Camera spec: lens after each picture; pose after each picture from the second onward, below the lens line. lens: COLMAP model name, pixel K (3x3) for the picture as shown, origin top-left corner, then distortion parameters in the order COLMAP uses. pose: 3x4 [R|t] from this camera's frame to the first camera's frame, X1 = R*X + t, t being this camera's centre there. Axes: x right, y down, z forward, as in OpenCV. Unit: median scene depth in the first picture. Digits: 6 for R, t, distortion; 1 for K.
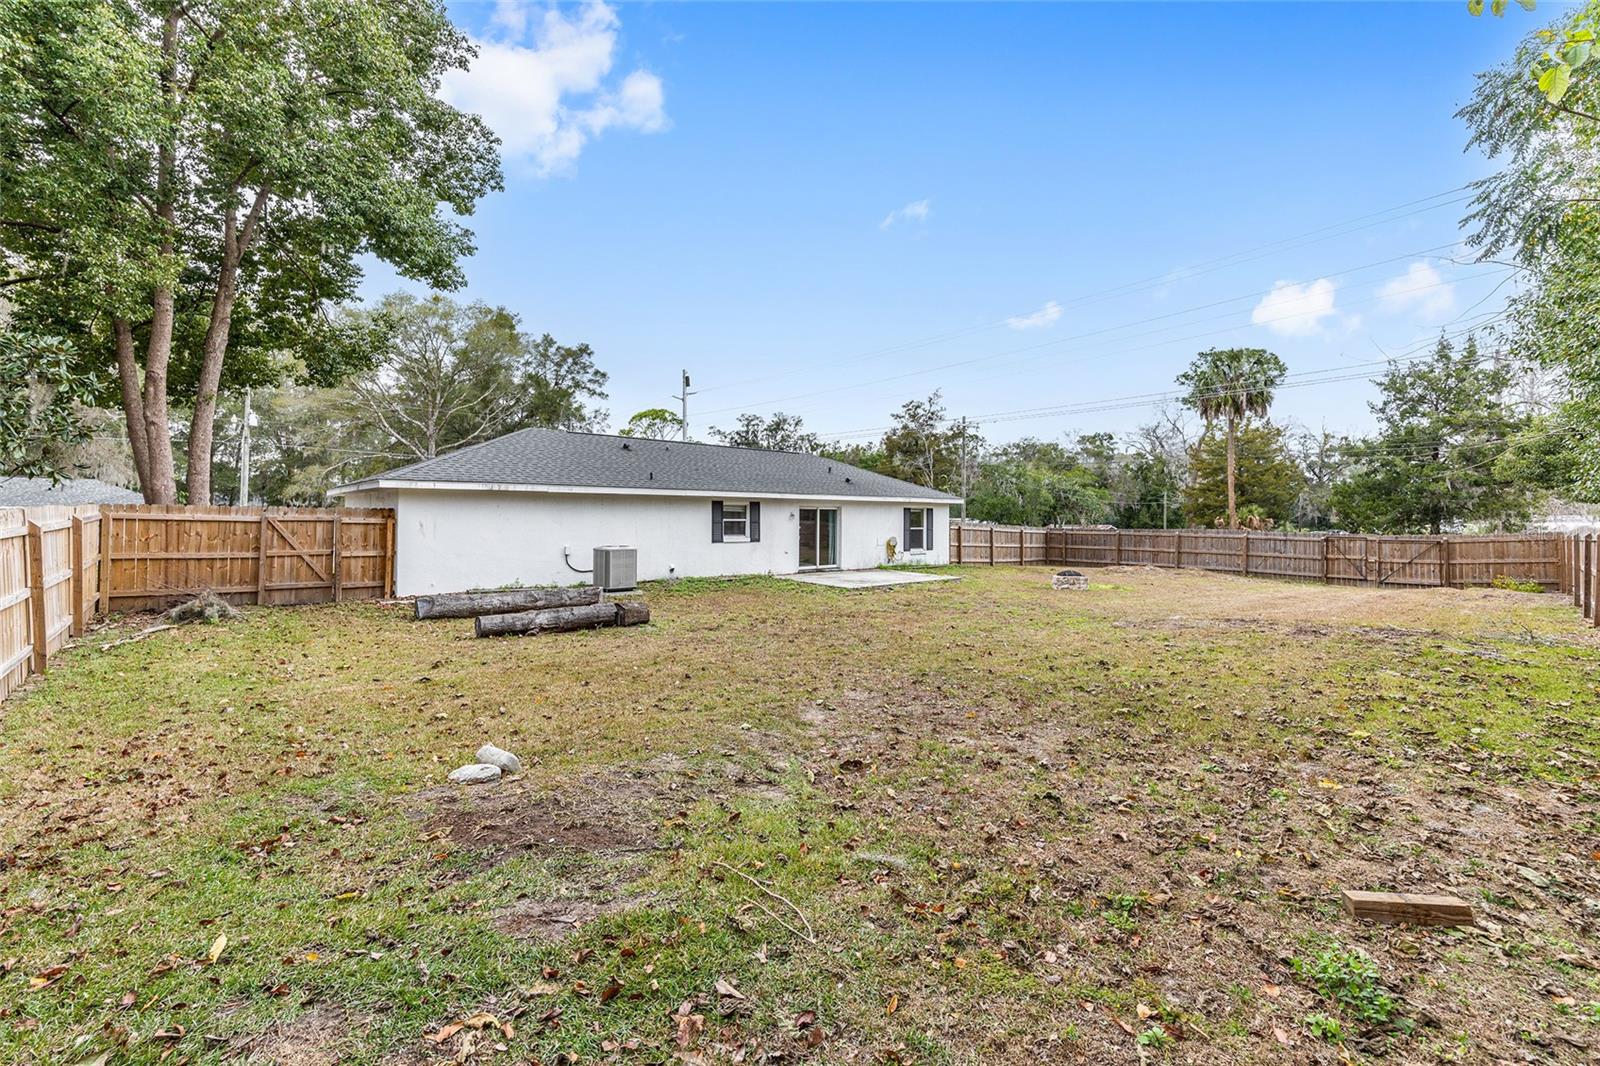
lens RADIAL K [[656.5, 0, 801.0], [0, 656.5, 471.5], [0, 0, 1]] dist [-0.000466, 0.000081]
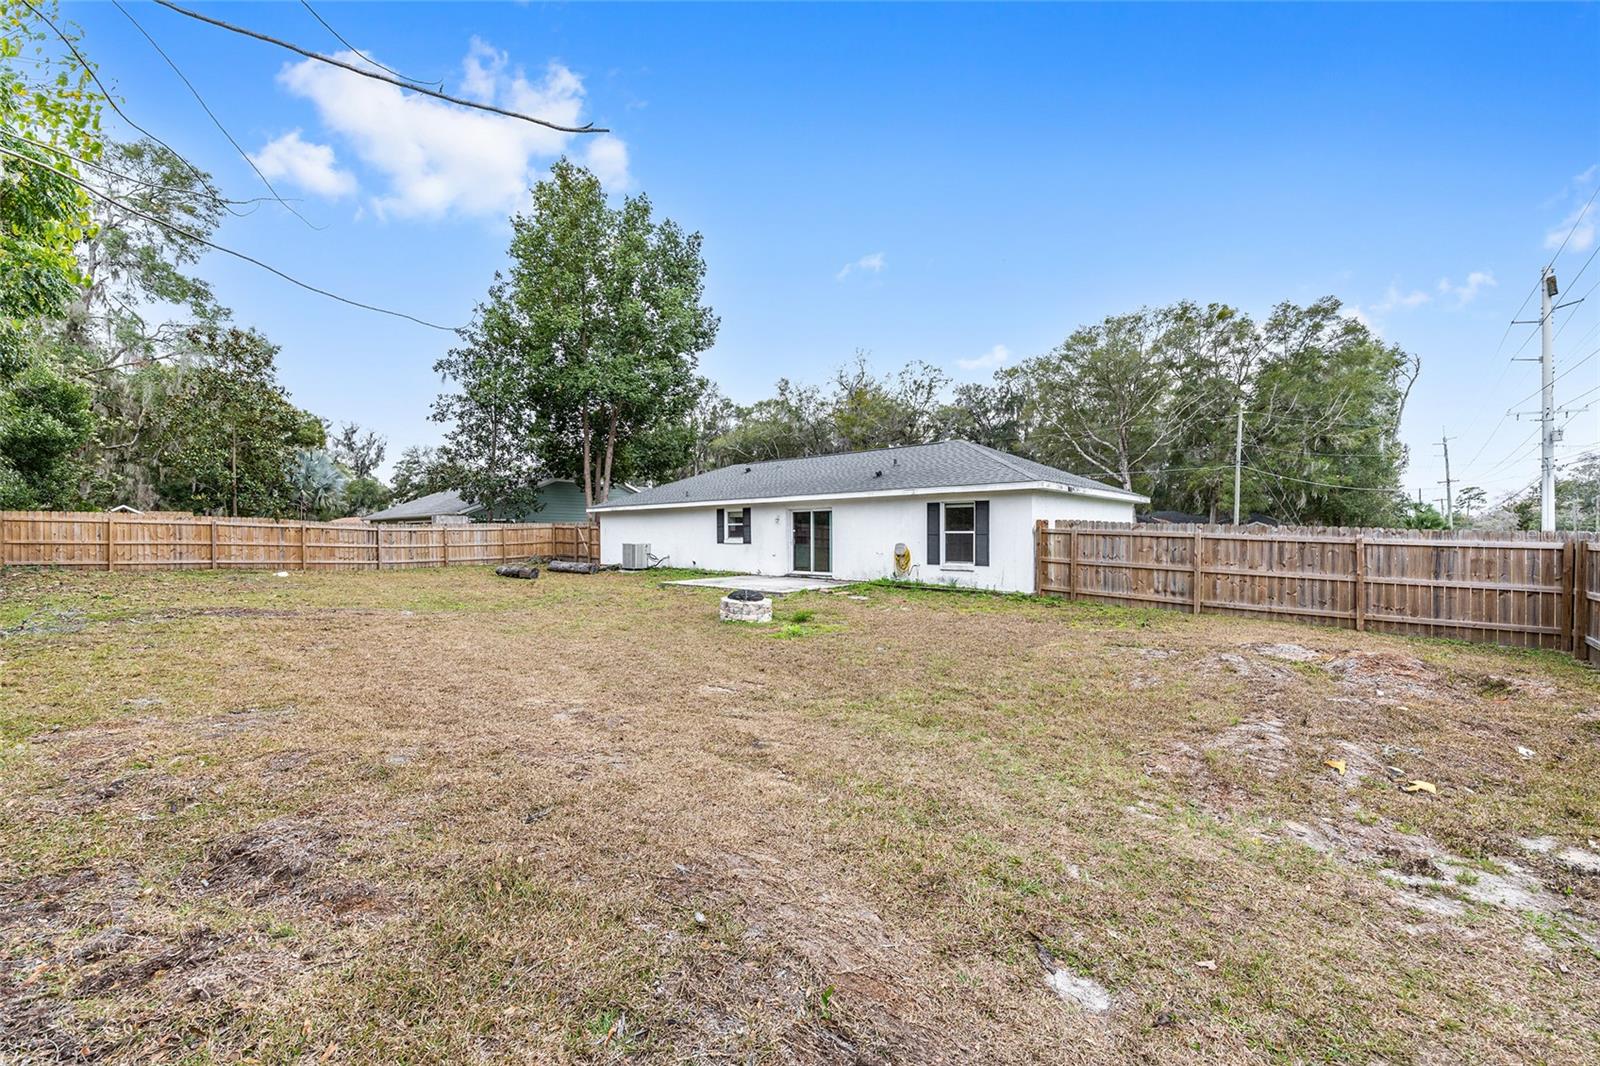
lens RADIAL K [[669.5, 0, 800.0], [0, 669.5, 533.0], [0, 0, 1]] dist [0.013121, 0.000058]
pose [[0.111084, -0.021426, -0.993580, 0.968186], [0.059251, 0.998132, -0.014899, 0.101343], [0.992043, -0.057215, 0.112146, 0.879489]]
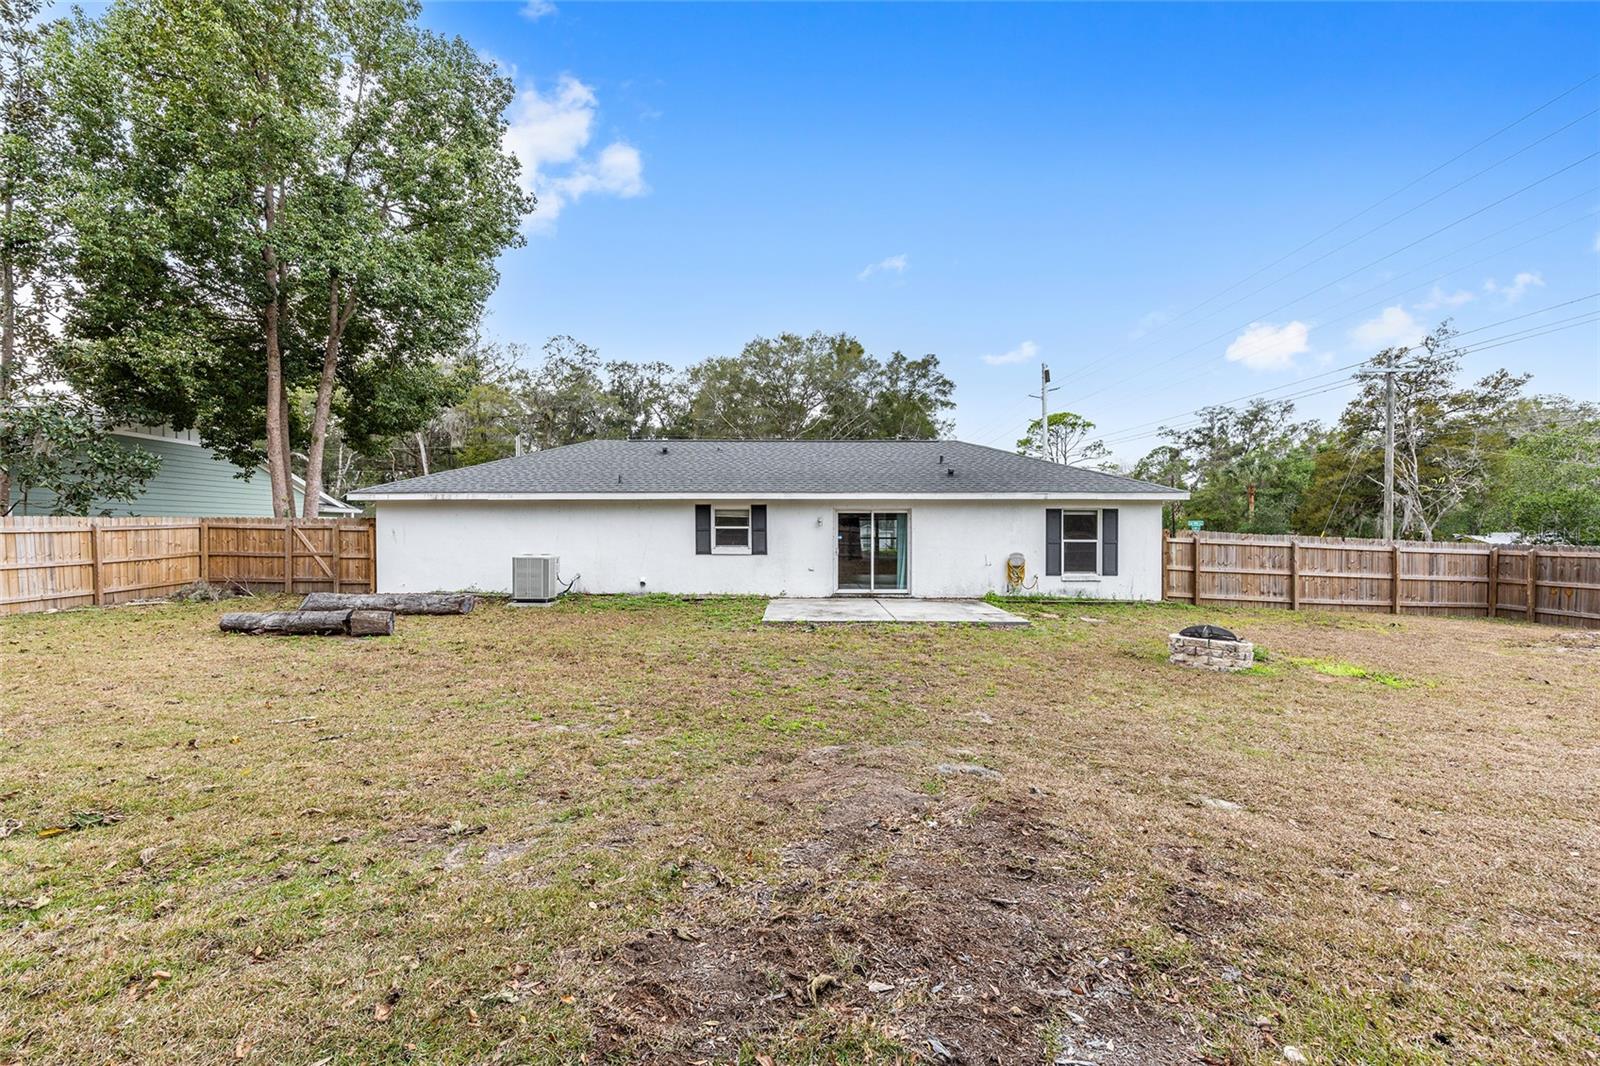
lens RADIAL K [[641.2, 0, 798.5], [0, 641.2, 527.9], [0, 0, 1]] dist [0.000257, 0.000082]
pose [[0.747817, -0.008366, -0.663853, 0.445025], [0.047858, 0.997999, 0.041335, 0.040161], [0.662178, -0.062681, 0.746720, 0.408774]]
